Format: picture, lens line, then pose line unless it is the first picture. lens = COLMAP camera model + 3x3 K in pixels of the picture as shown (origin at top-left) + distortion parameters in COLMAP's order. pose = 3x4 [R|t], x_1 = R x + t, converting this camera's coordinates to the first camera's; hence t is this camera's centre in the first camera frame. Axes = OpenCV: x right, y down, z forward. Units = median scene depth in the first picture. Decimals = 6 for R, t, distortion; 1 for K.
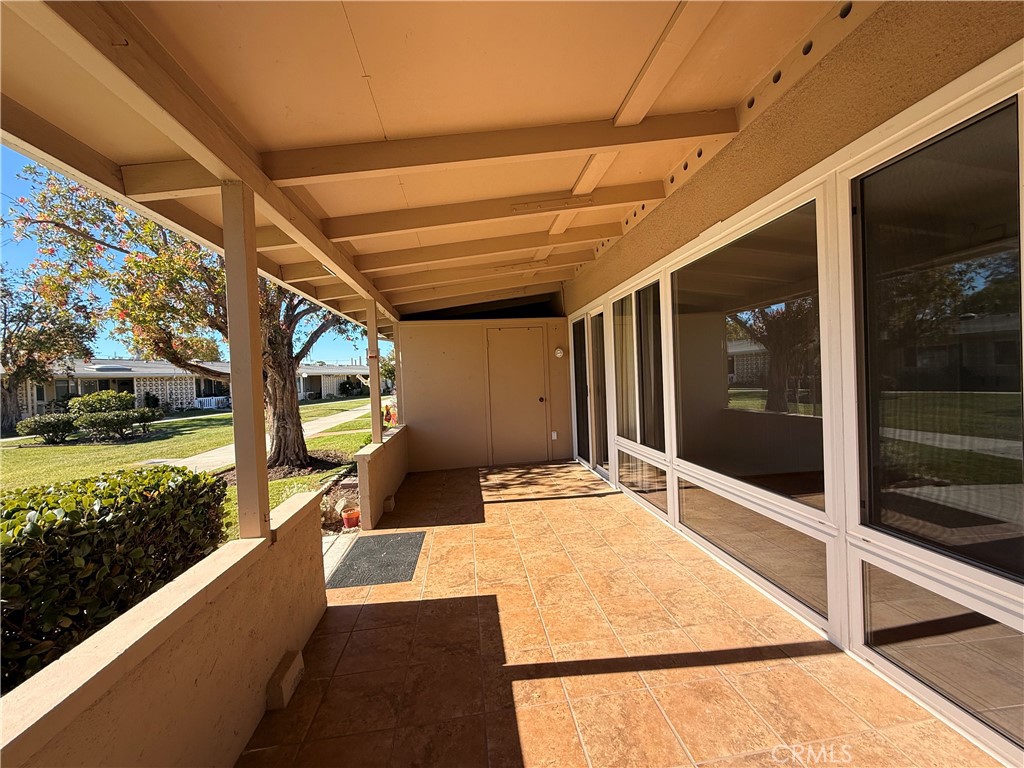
lens RADIAL K [[408.0, 0, 514.7], [0, 408.0, 385.2], [0, 0, 1]] dist [0.001387, -0.000271]
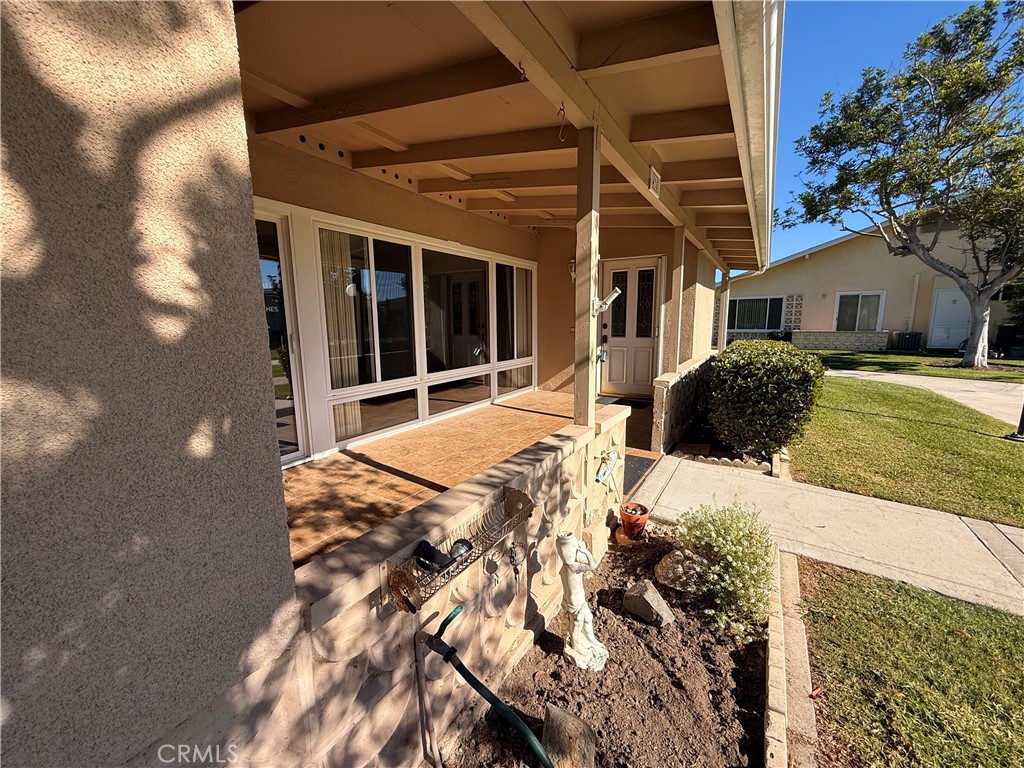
lens RADIAL K [[408.0, 0, 515.0], [0, 408.0, 386.8], [0, 0, 1]] dist [0.001387, -0.000271]
pose [[-0.785339, -0.056623, 0.616470, -0.556032], [0.040881, 0.988891, 0.142910, 0.011449], [-0.617714, 0.137435, -0.774300, 1.370277]]
